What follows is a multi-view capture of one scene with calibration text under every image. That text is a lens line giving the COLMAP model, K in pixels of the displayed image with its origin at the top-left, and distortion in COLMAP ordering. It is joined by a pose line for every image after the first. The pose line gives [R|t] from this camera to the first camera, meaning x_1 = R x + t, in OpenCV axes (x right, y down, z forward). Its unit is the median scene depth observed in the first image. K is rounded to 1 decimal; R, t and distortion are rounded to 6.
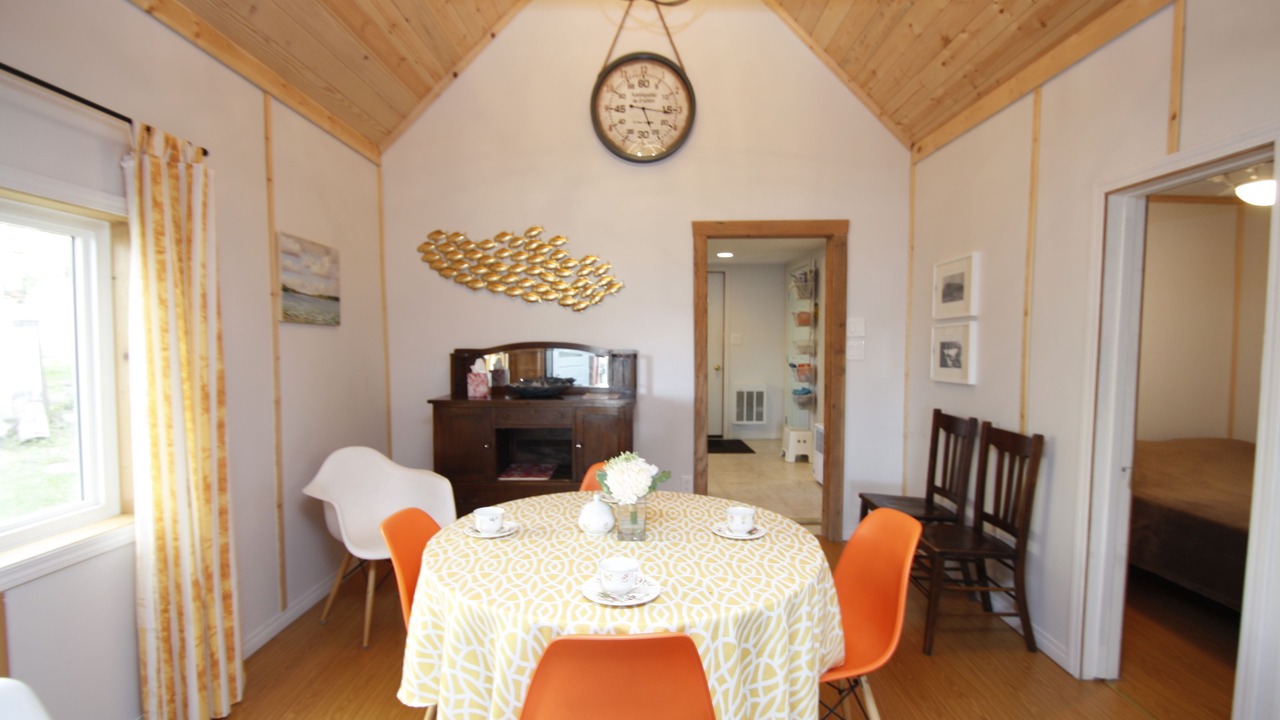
lens RADIAL K [[600.9, 0, 651.7], [0, 600.9, 367.6], [0, 0, 1]] dist [0.022874, -0.021594]
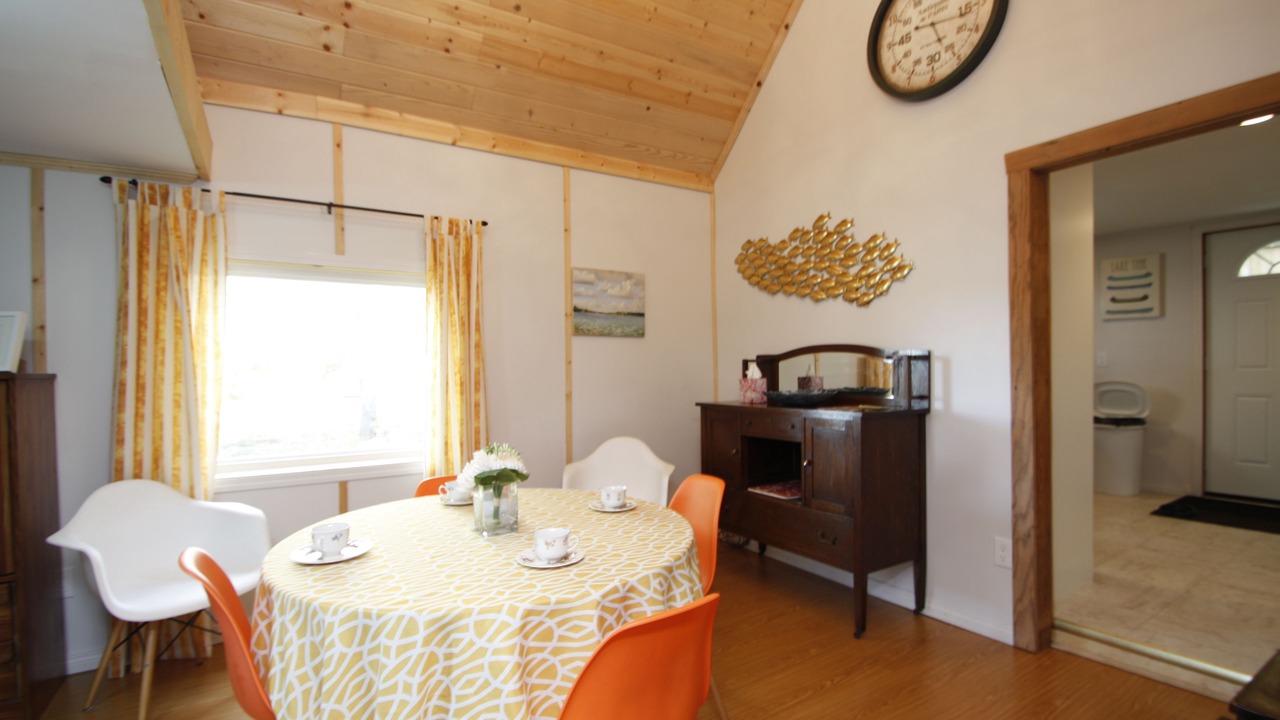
lens RADIAL K [[600.9, 0, 651.7], [0, 600.9, 367.6], [0, 0, 1]] dist [0.022874, -0.021594]
pose [[0.528841, -0.009582, -0.848667, 0.456396], [-0.021171, 0.999476, -0.024477, 0.018919], [0.848457, 0.030911, 0.528361, 0.347771]]
